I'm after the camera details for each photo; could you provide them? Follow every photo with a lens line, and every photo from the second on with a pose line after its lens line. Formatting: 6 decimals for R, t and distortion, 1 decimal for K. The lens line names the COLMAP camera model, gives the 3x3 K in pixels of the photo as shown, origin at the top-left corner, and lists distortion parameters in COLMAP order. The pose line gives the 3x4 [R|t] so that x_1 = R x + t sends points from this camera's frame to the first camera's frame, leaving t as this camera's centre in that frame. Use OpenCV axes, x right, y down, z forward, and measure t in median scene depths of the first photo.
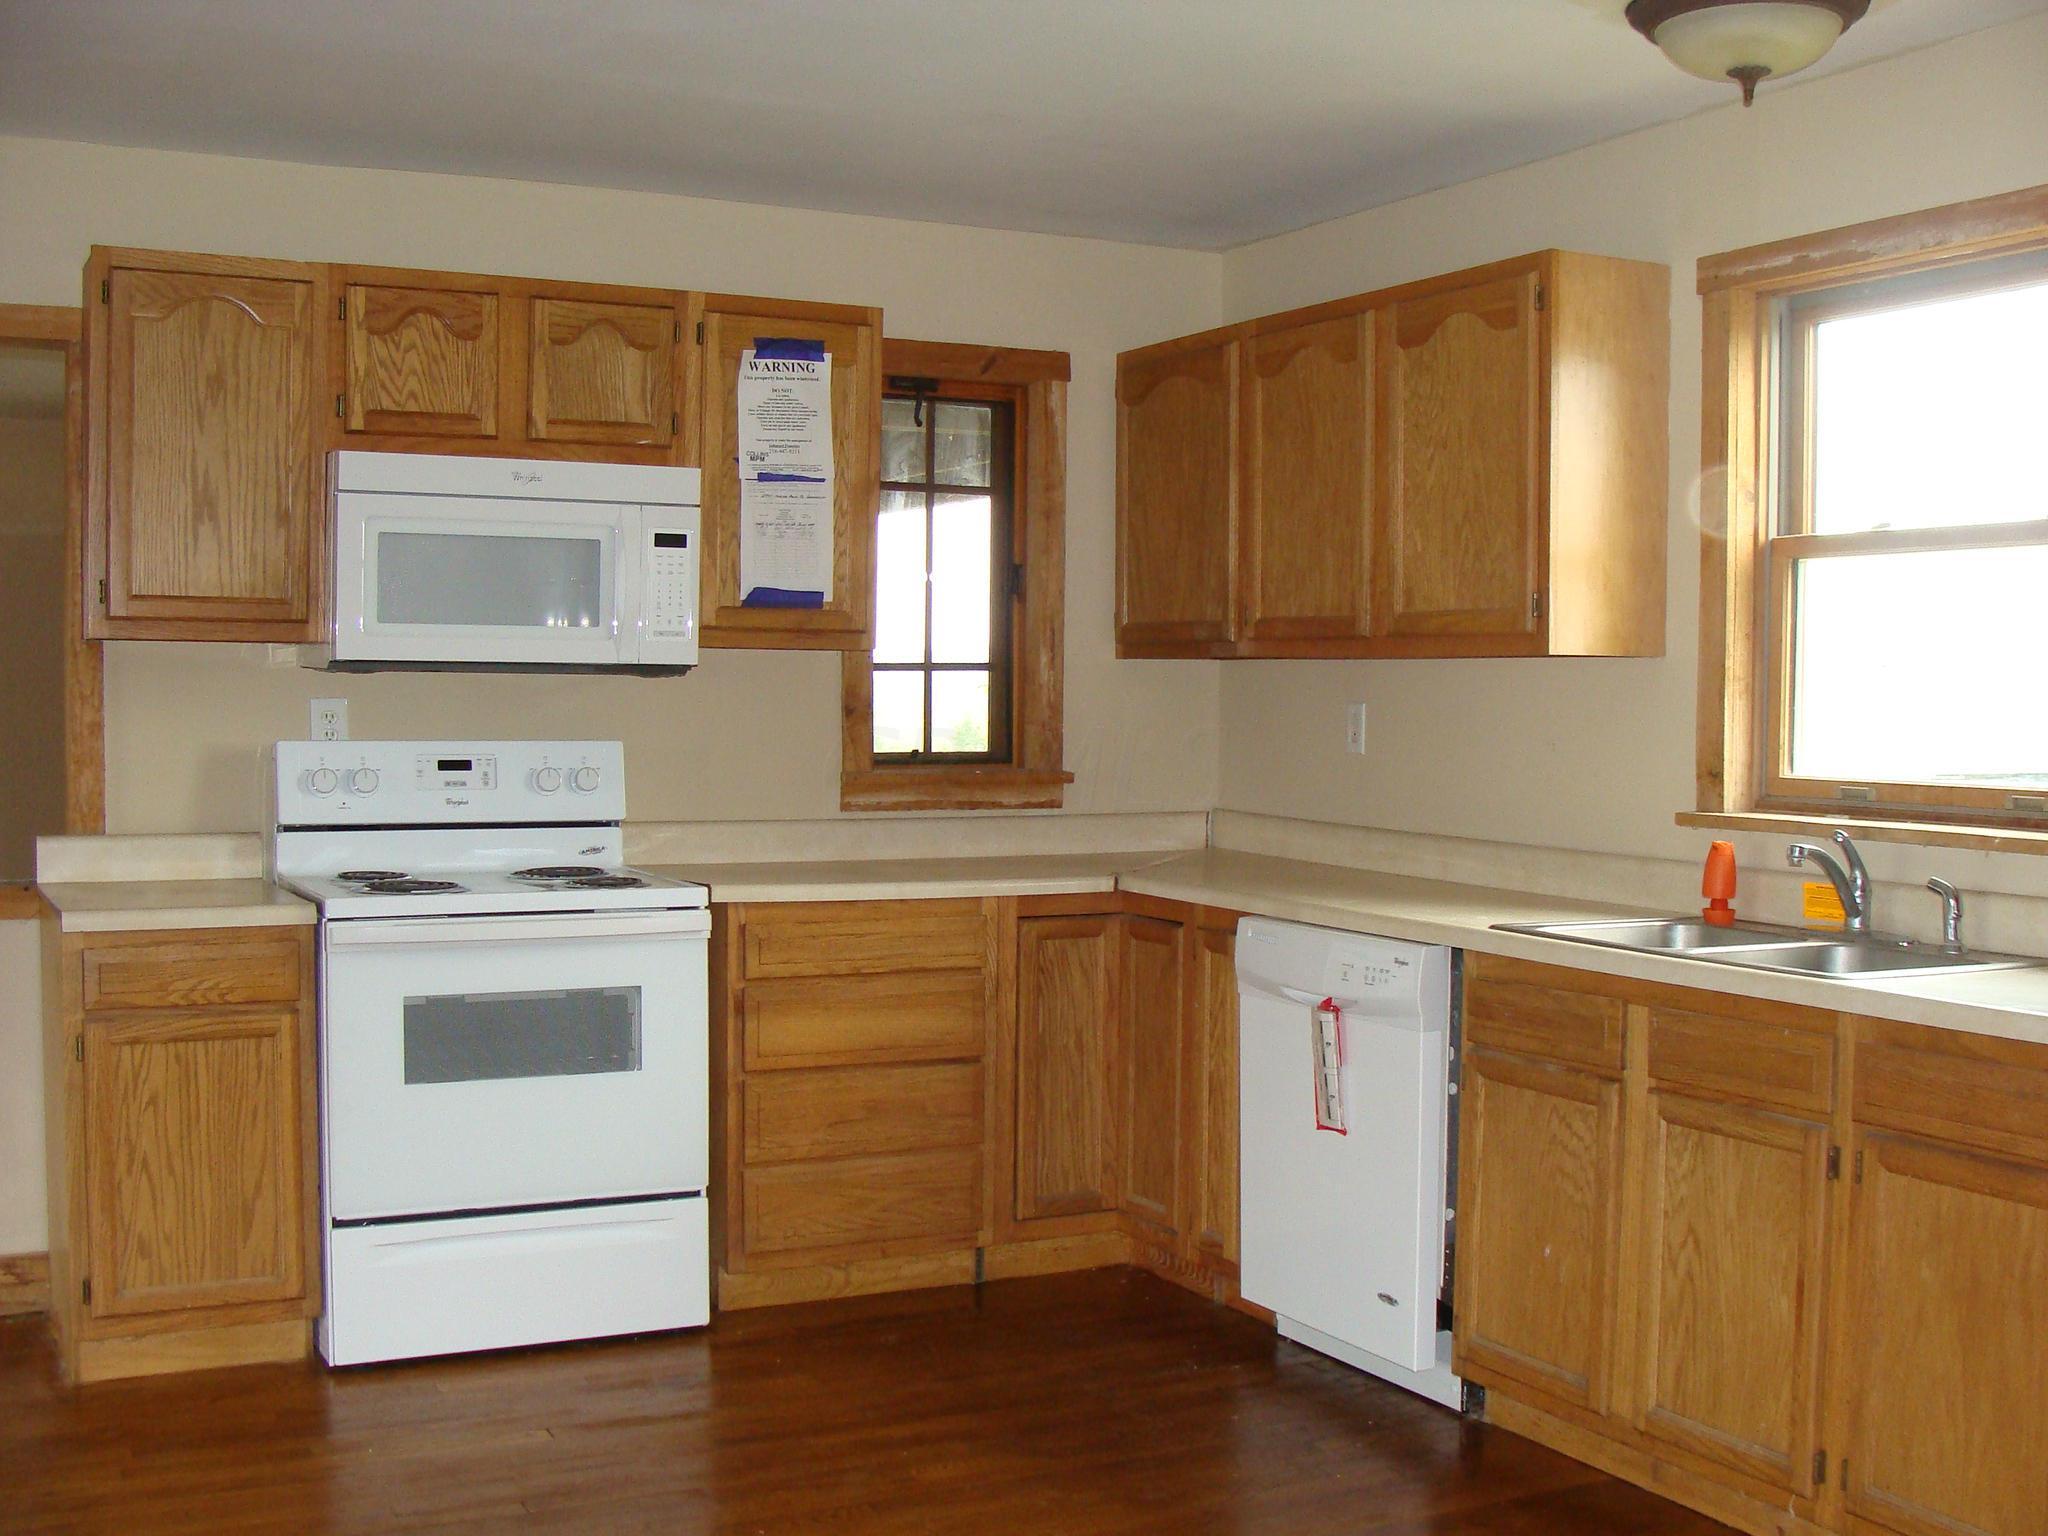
lens RADIAL K [[2289.5, 0, 1035.5], [0, 2289.5, 815.2], [0, 0, 1]] dist [-0.243629, 0.339281]
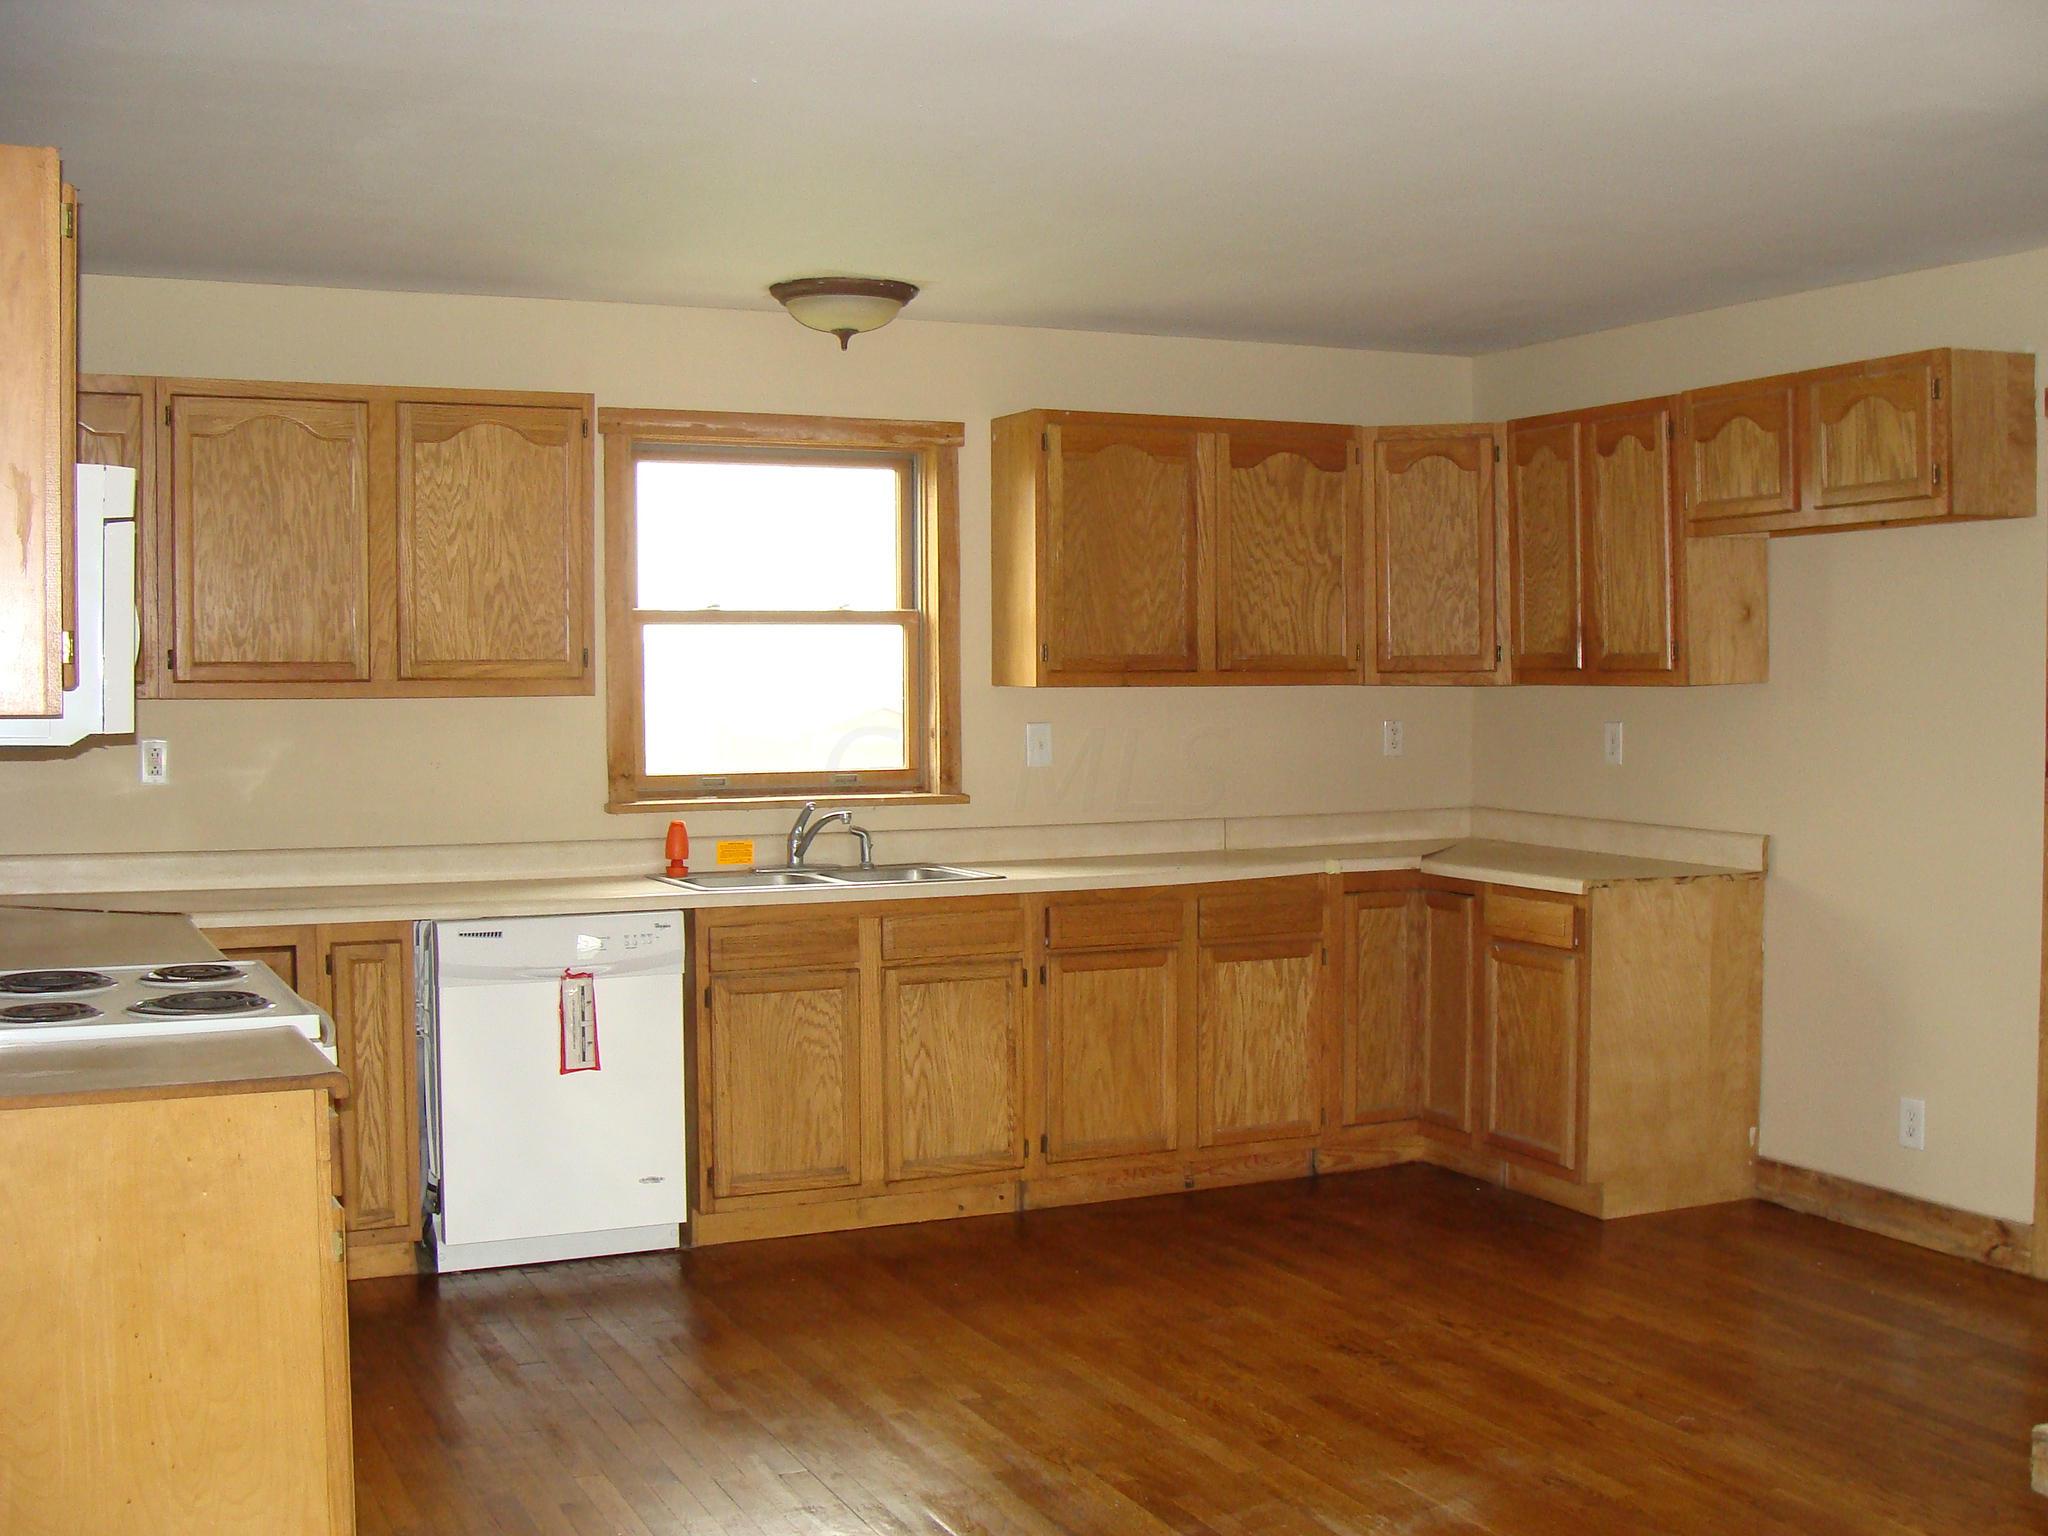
lens RADIAL K [[2289.5, 0, 1035.5], [0, 2289.5, 815.2], [0, 0, 1]] dist [-0.243629, 0.339281]
pose [[0.031909, -0.073594, 0.996778, -1.276729], [0.055595, 0.995872, 0.071748, -0.093274], [-0.997943, 0.053126, 0.035869, 0.786123]]
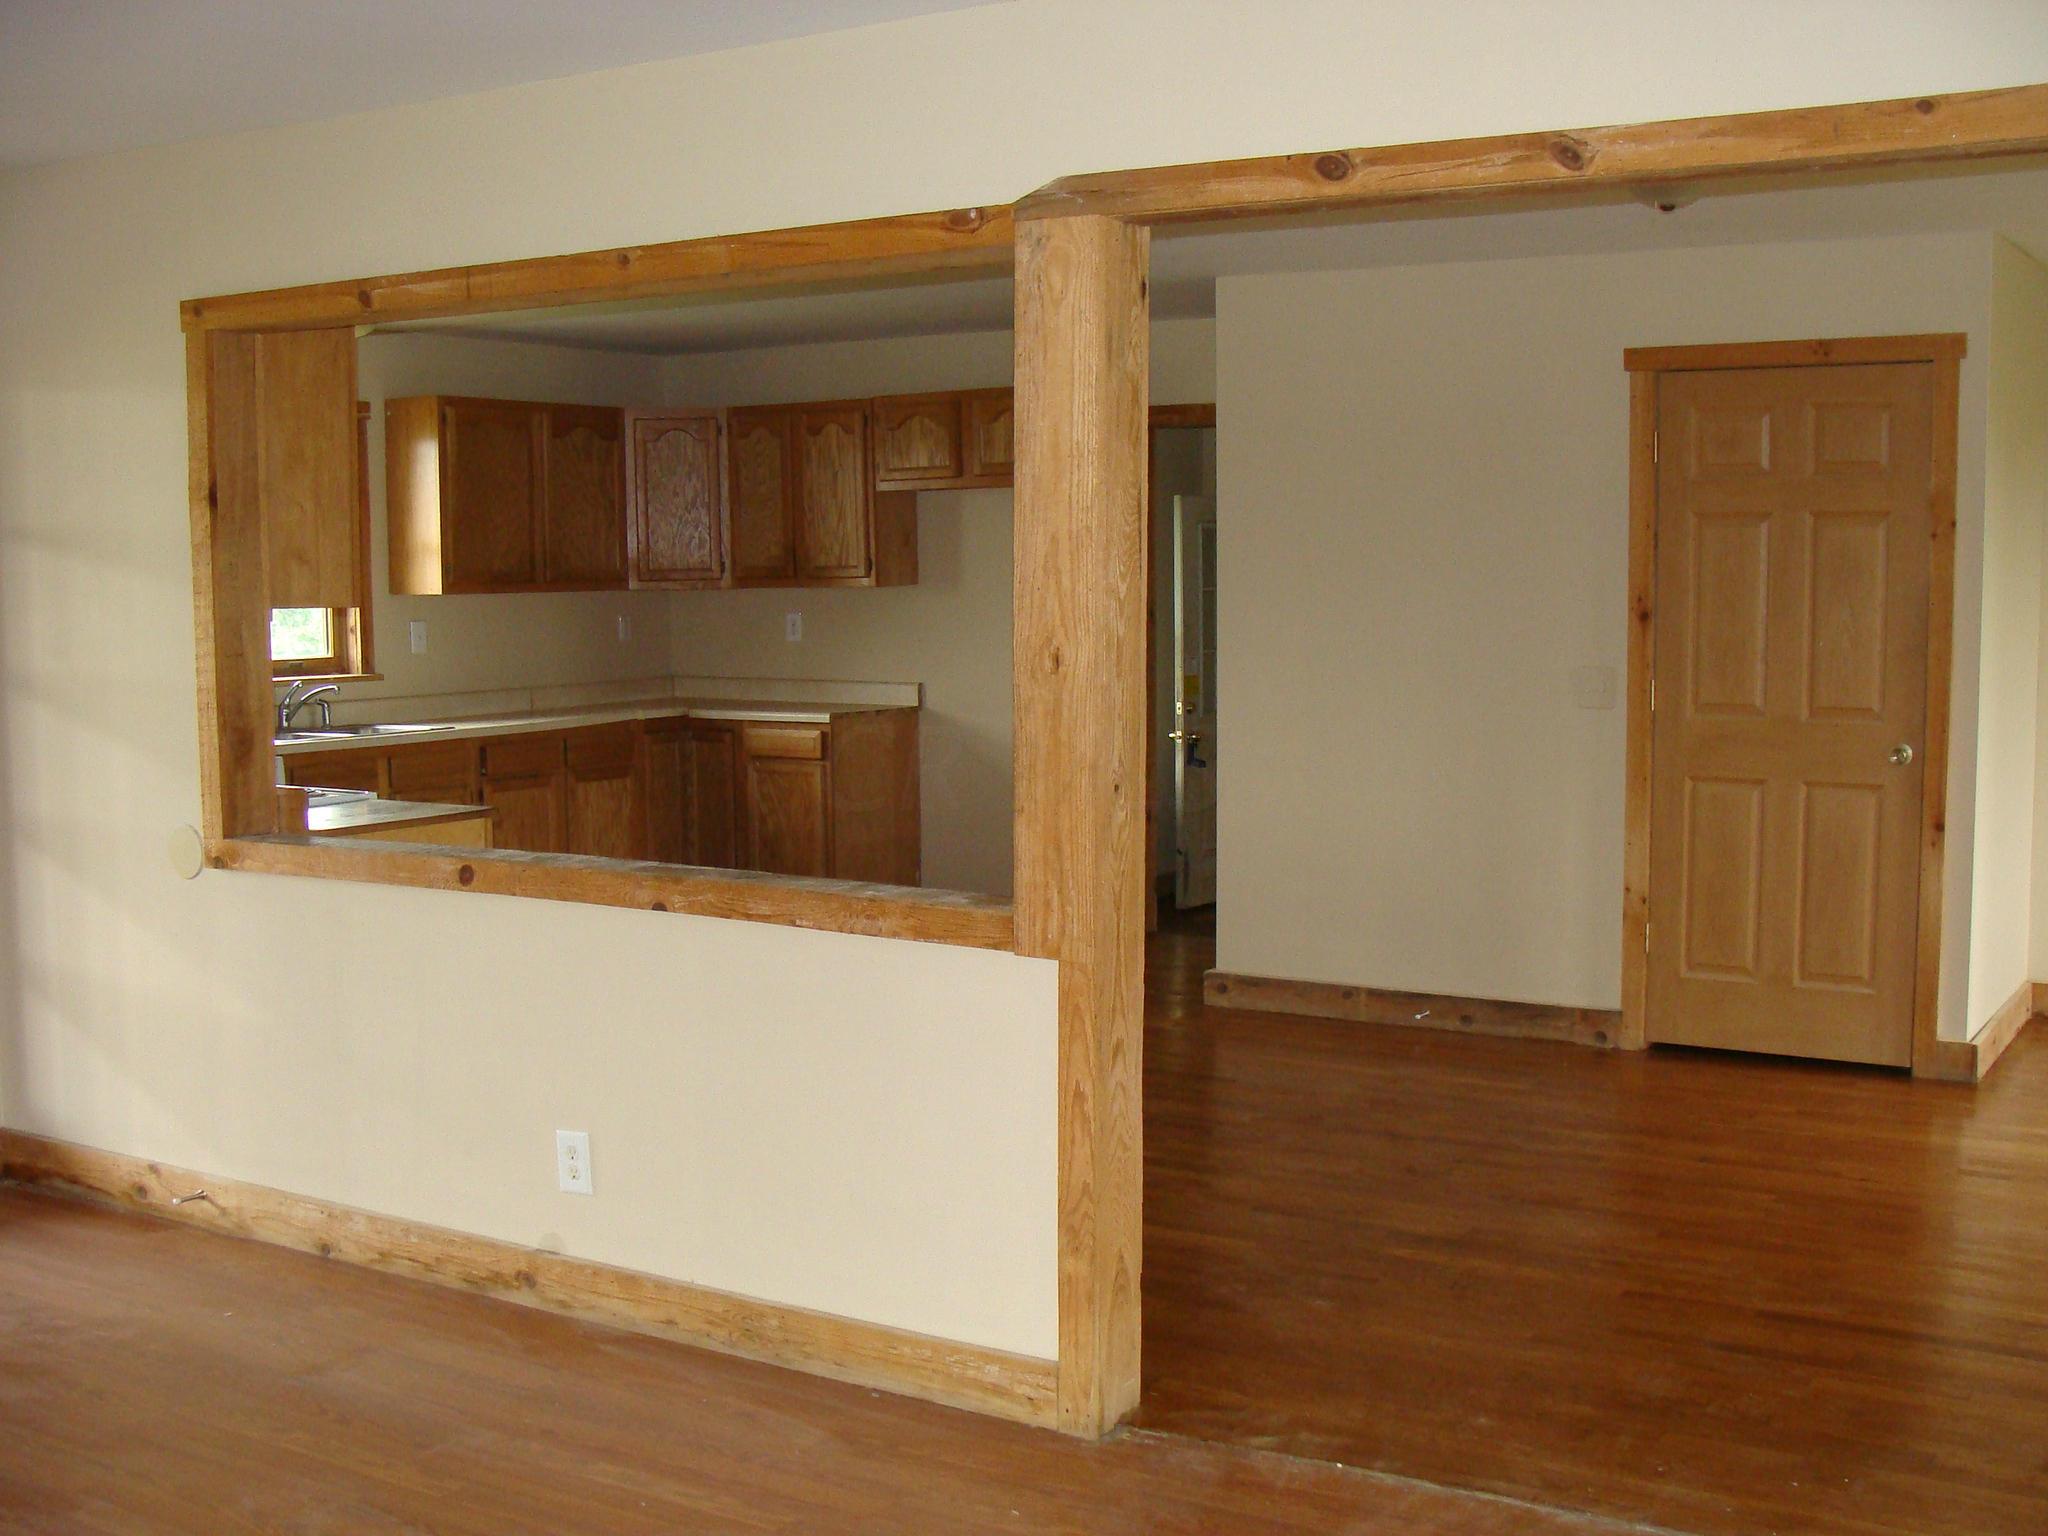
lens RADIAL K [[2289.5, 0, 1035.5], [0, 2289.5, 815.2], [0, 0, 1]] dist [-0.243629, 0.339281]
pose [[-0.519384, -0.098576, 0.848836, -1.904437], [0.043288, 0.989014, 0.141342, -0.142902], [-0.853444, 0.110155, -0.509411, 1.527542]]
